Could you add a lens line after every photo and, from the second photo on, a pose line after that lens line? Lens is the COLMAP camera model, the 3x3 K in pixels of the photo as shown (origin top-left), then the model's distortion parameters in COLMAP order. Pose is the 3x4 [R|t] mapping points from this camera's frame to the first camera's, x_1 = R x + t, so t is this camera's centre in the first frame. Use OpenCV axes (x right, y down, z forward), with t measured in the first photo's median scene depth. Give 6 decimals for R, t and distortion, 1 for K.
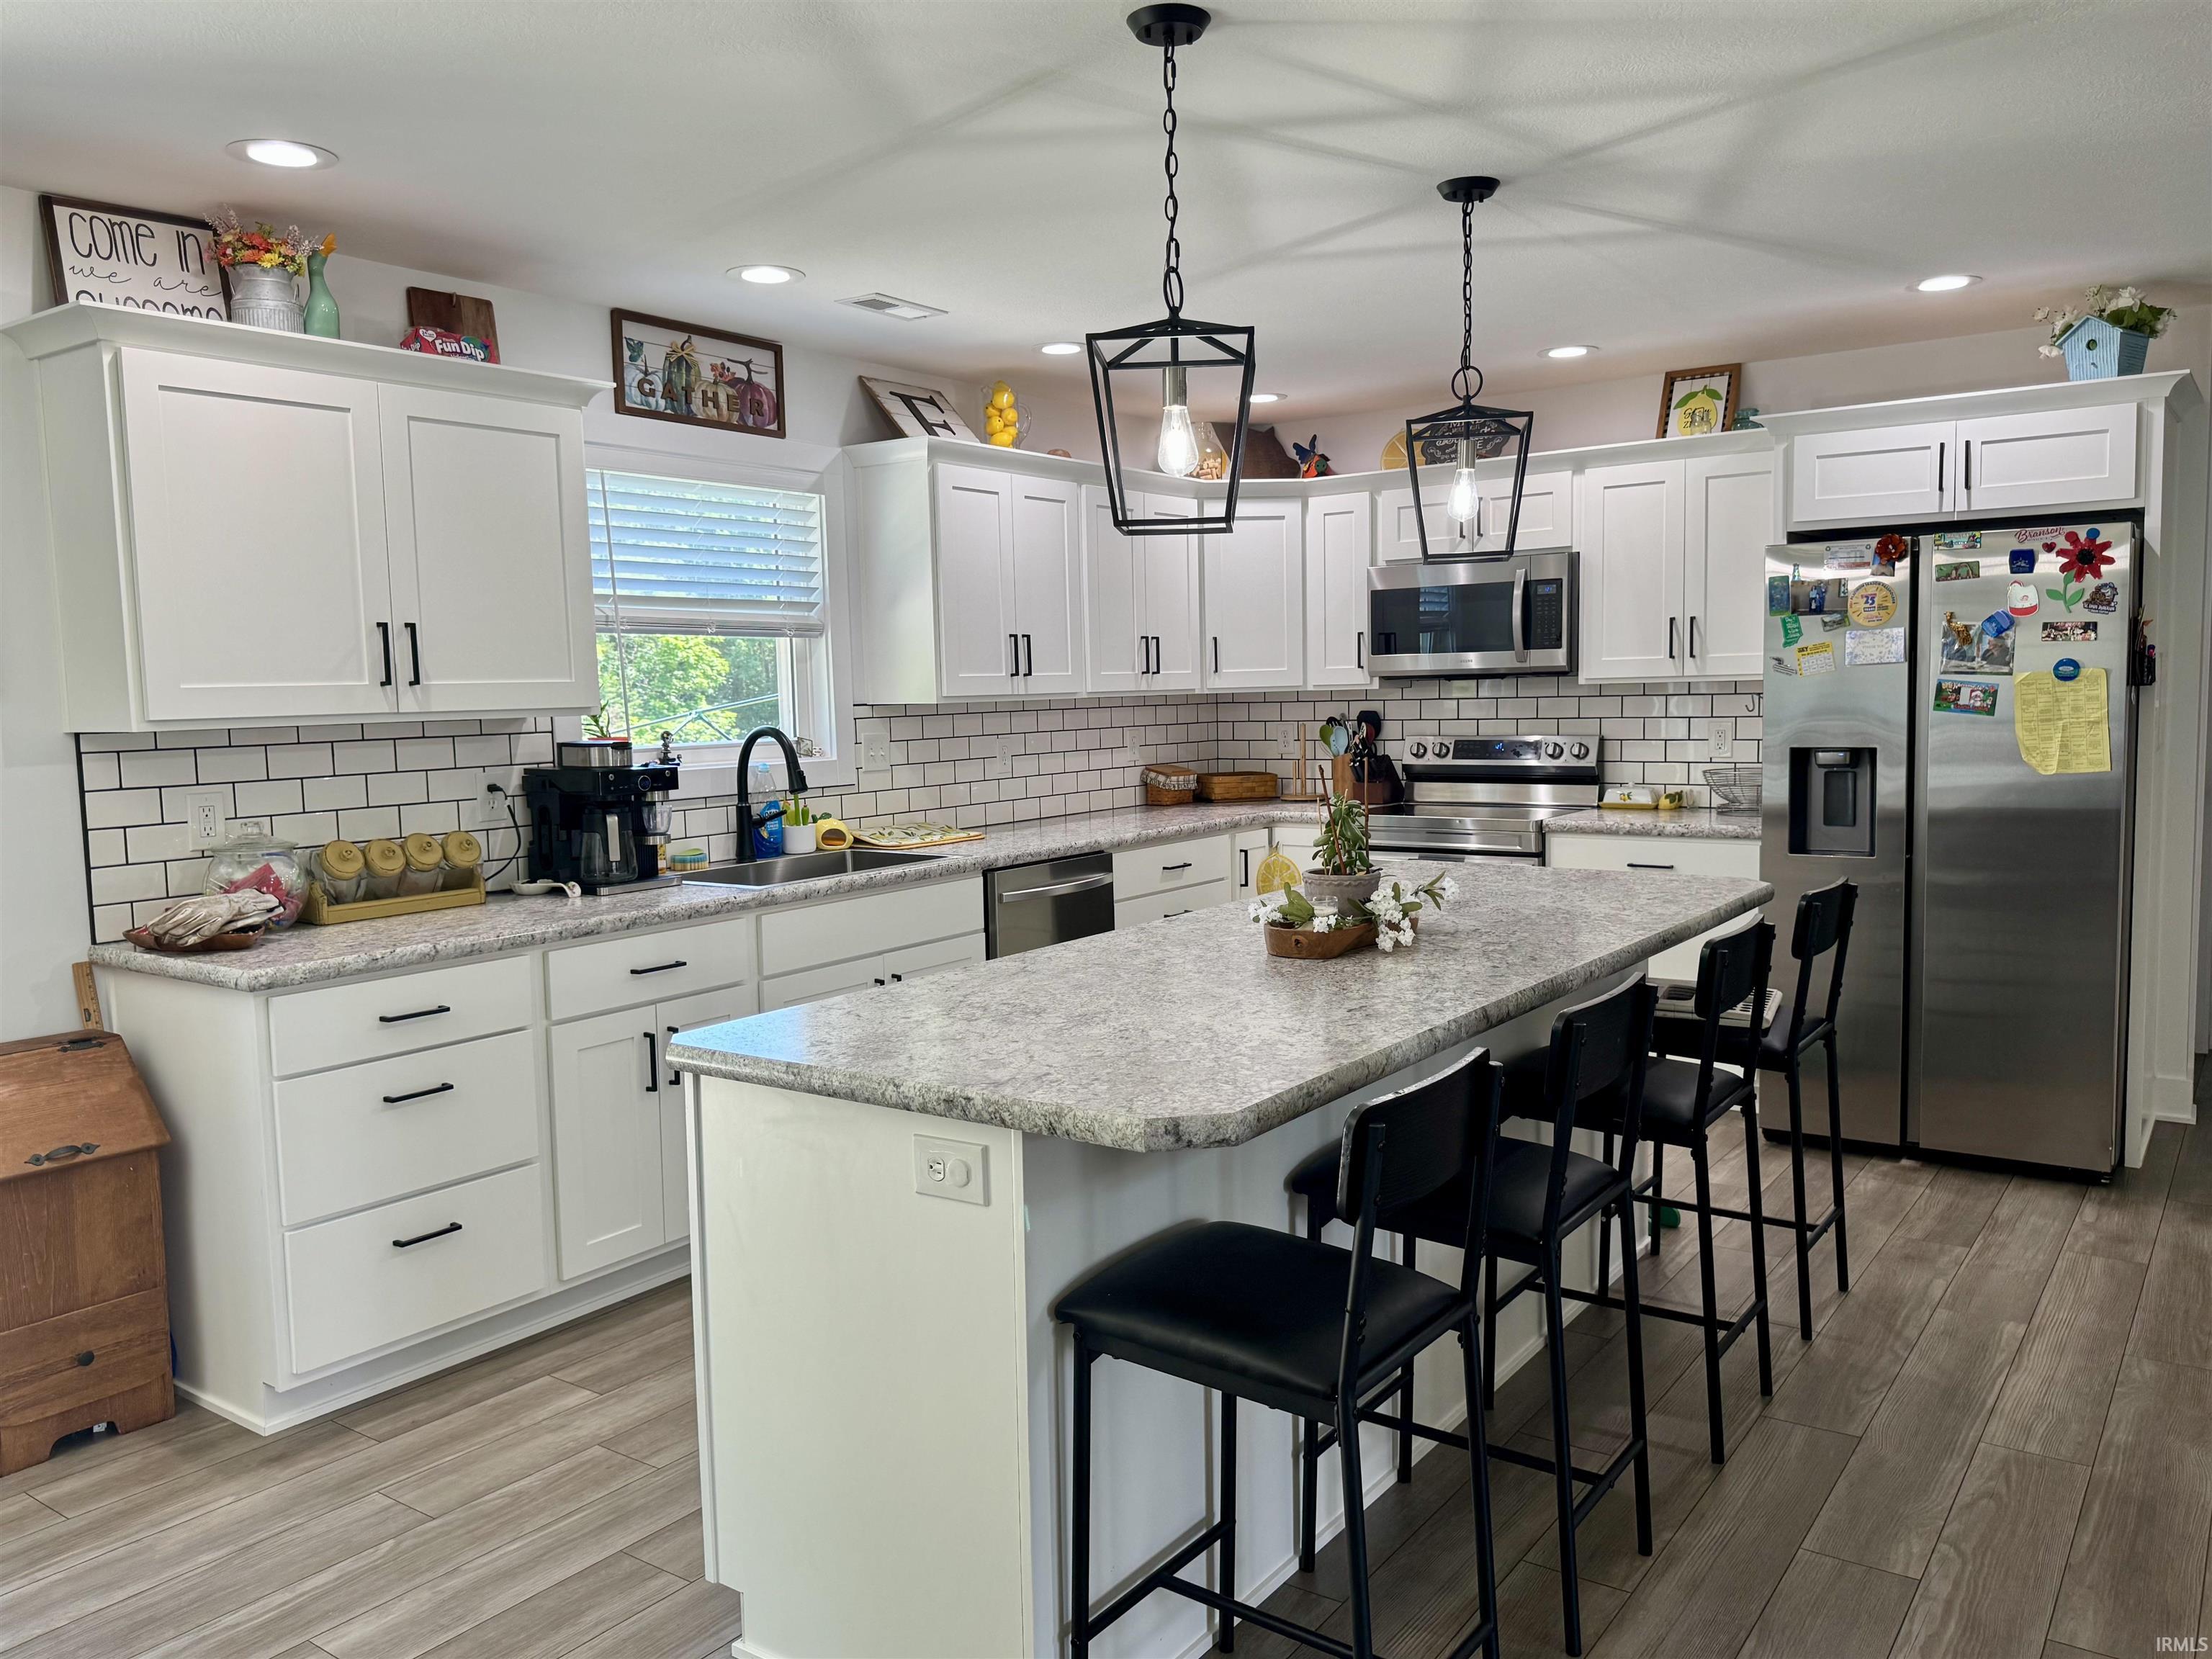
lens RADIAL K [[1655.5, 0, 1119.9], [0, 1655.5, 842.9], [0, 0, 1]] dist [0.093439, -0.009845]
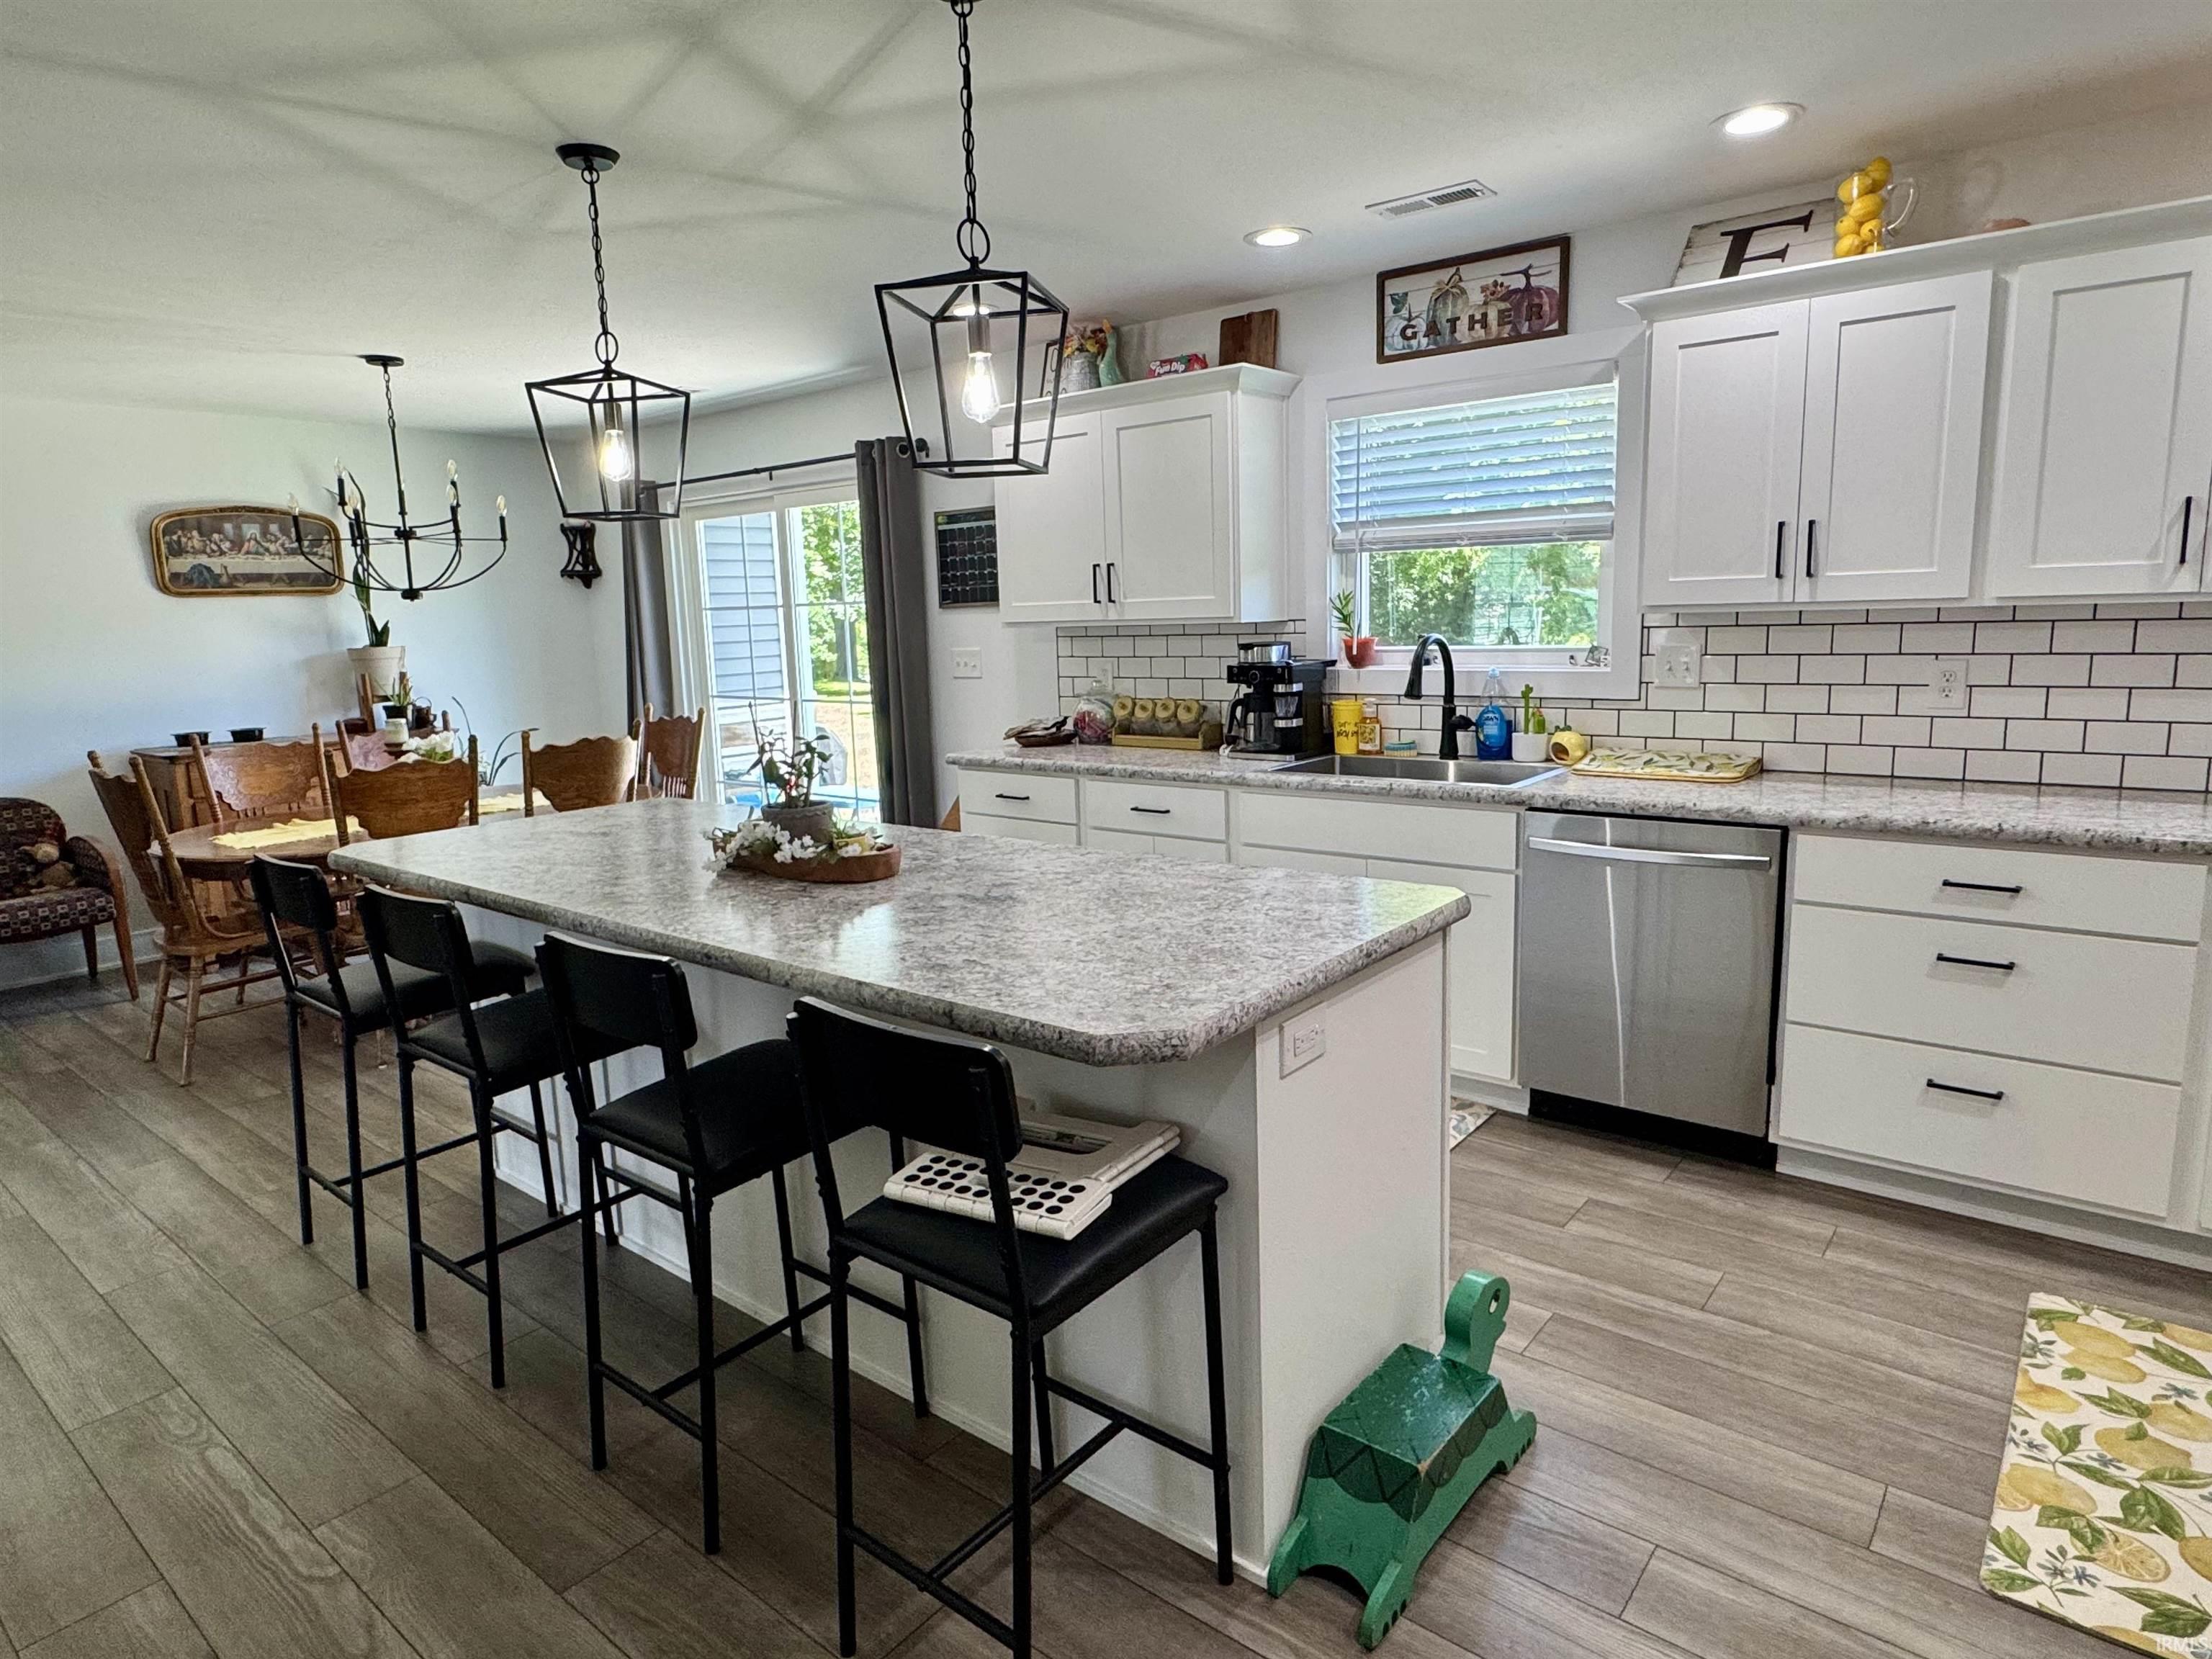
lens RADIAL K [[1277.3, 0, 1109.8], [0, 1277.3, 821.0], [0, 0, 1]] dist [-0.011447, 0.004421]
pose [[-0.060594, 0.190700, -0.979776, 0.625871], [-0.063202, 0.978877, 0.194434, -0.098628], [0.996160, 0.073706, -0.047261, 0.839045]]
